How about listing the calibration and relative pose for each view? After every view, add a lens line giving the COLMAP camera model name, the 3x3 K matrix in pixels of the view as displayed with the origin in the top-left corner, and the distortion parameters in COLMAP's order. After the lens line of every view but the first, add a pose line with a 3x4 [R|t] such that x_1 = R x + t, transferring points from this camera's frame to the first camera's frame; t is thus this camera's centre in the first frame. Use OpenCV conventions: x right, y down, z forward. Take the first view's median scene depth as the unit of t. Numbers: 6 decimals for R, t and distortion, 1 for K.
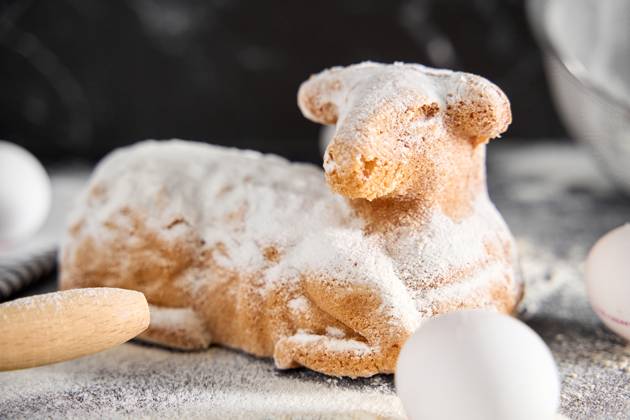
lens RADIAL K [[1308.7, 0, 318.3], [0, 1308.7, 209.7], [0, 0, 1]] dist [0.342205, 0.000000]
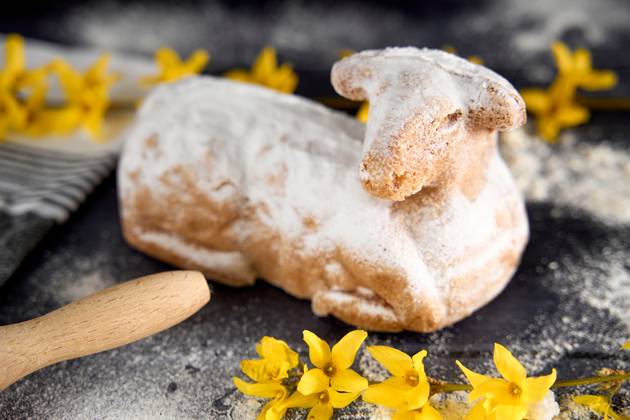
lens RADIAL K [[1185.3, 0, 316.2], [0, 1185.3, 208.8], [0, 0, 1]] dist [0.320870, 0.000000]
pose [[0.999817, -0.009960, 0.016363, -0.047365], [0.003571, 0.936134, 0.351625, -0.348308], [-0.018820, -0.351502, 0.935998, 0.030086]]
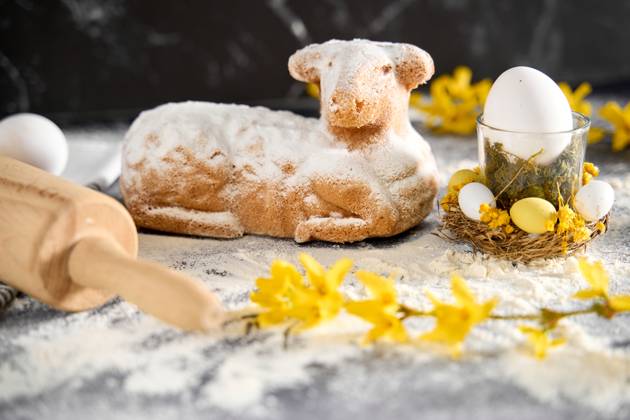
lens RADIAL K [[1308.7, 0, 315.1], [0, 1308.7, 195.1], [0, 0, 1]] dist [0.342205, 0.000000]
pose [[0.966316, -0.080438, 0.244466, -0.385438], [0.077184, 0.996754, 0.022878, 0.032236], [-0.245513, -0.003239, 0.969388, -0.493324]]
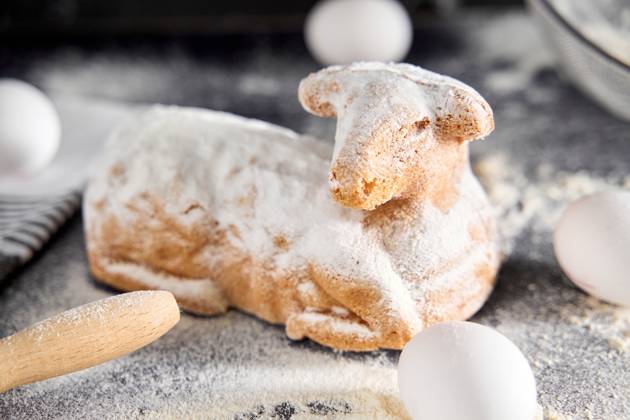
lens RADIAL K [[1308.7, 0, 318.0], [0, 1308.7, 209.0], [0, 0, 1]] dist [0.342205, 0.000000]
pose [[0.998824, -0.036043, 0.032435, -0.039754], [0.026449, 0.965634, 0.258556, -0.287644], [-0.040639, -0.257394, 0.965451, -0.082228]]
